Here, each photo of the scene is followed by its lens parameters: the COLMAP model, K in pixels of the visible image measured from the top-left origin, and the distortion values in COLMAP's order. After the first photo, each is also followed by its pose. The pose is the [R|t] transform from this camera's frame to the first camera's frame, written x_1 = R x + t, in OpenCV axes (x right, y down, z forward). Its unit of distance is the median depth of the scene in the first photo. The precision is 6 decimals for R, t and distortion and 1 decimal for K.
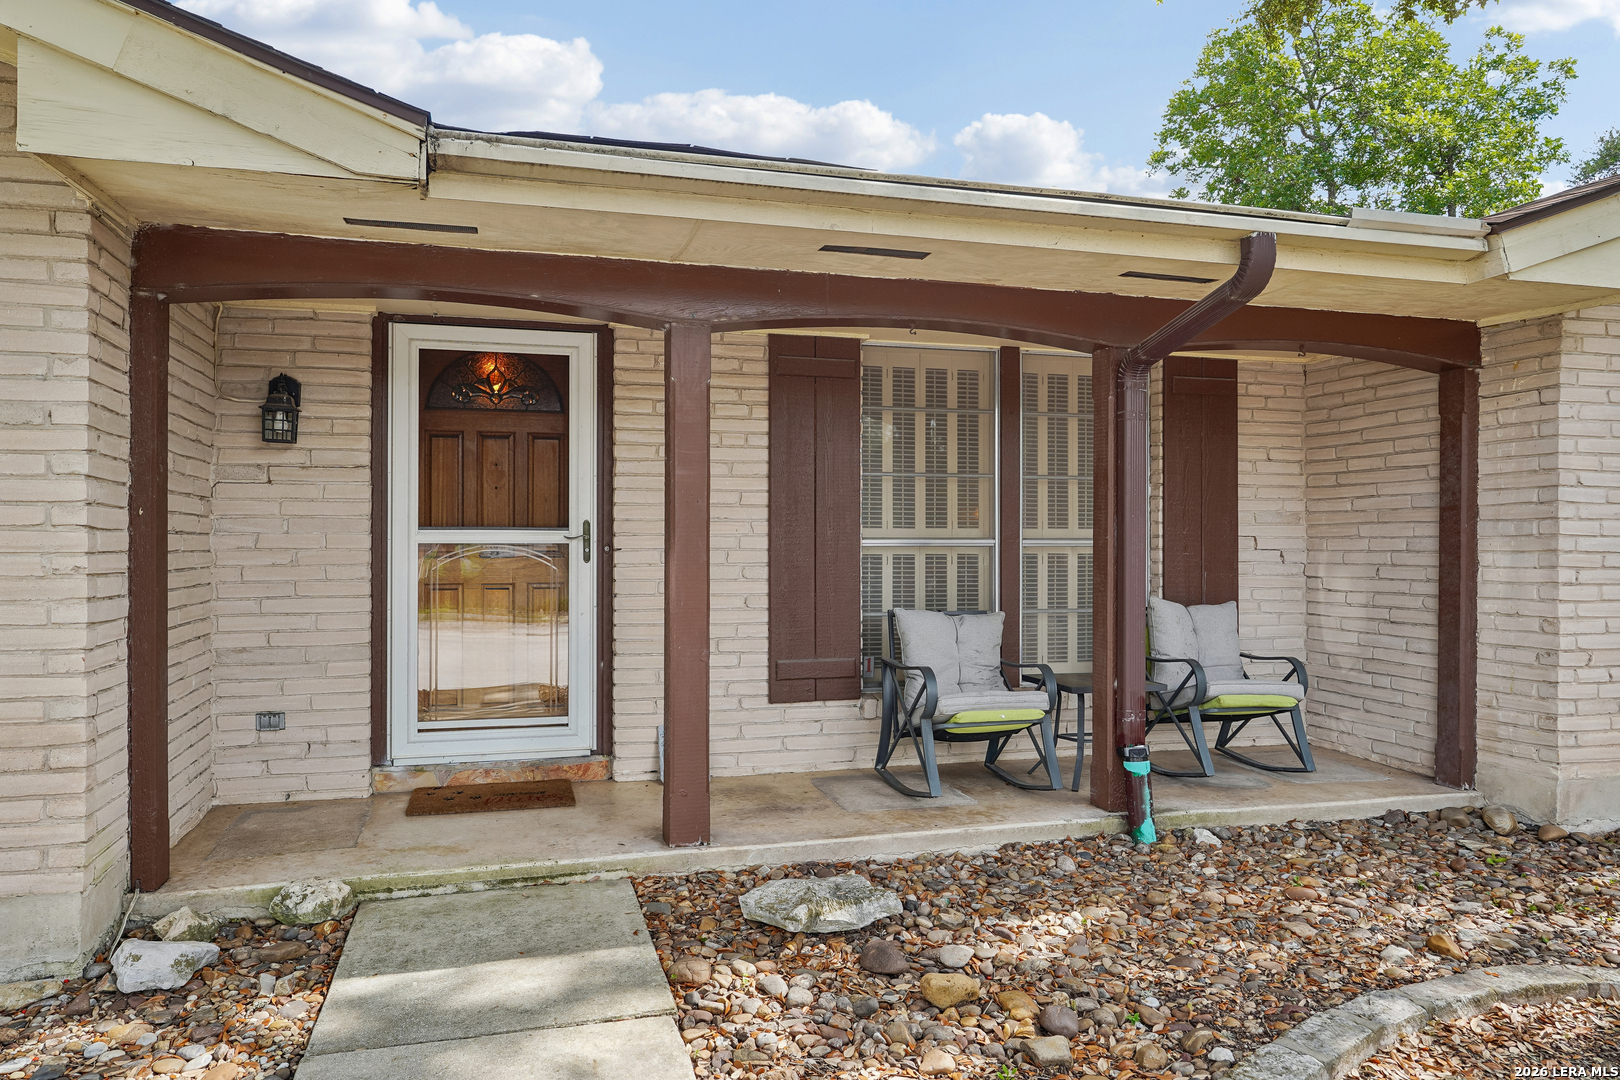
lens RADIAL K [[1129.6, 0, 808.4], [0, 1129.6, 531.2], [0, 0, 1]] dist [0.006197, 0.004938]
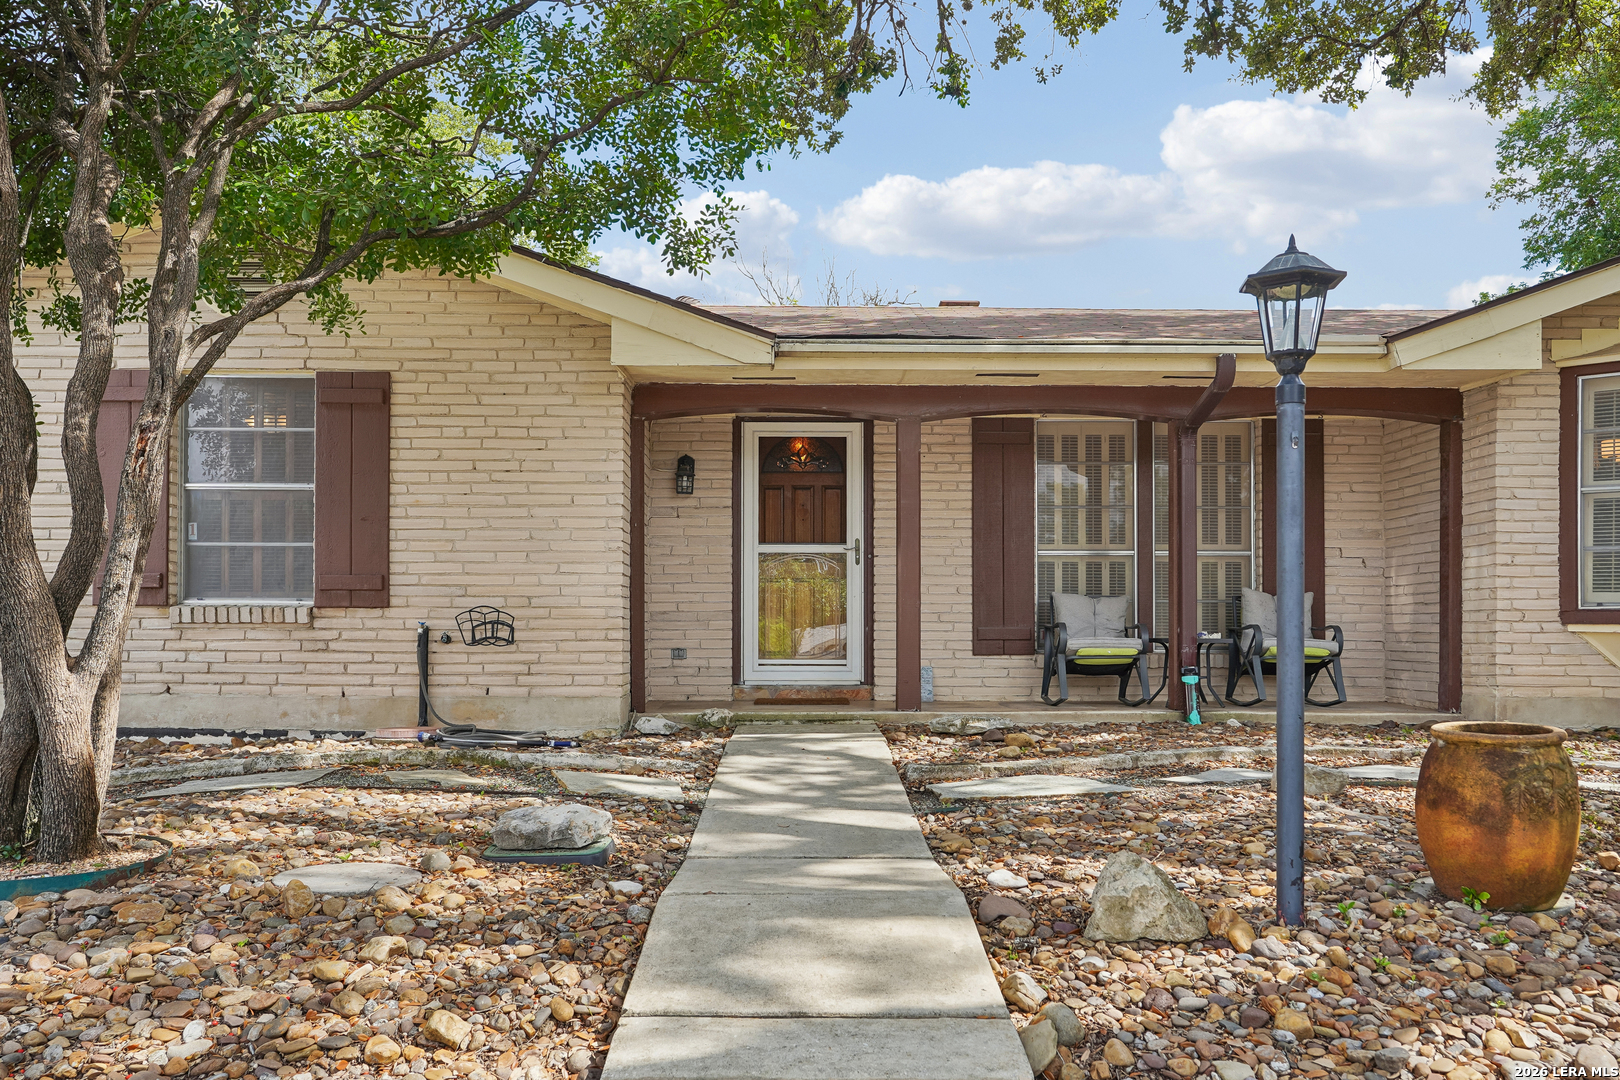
lens RADIAL K [[1302.0, 0, 785.4], [0, 1302.0, 606.8], [0, 0, 1]] dist [0.002223, 0.001373]
pose [[0.961556, -0.004589, -0.274569, 0.218592], [0.001070, 0.999915, -0.012966, 0.113645], [0.274605, 0.012173, 0.961480, -0.827892]]
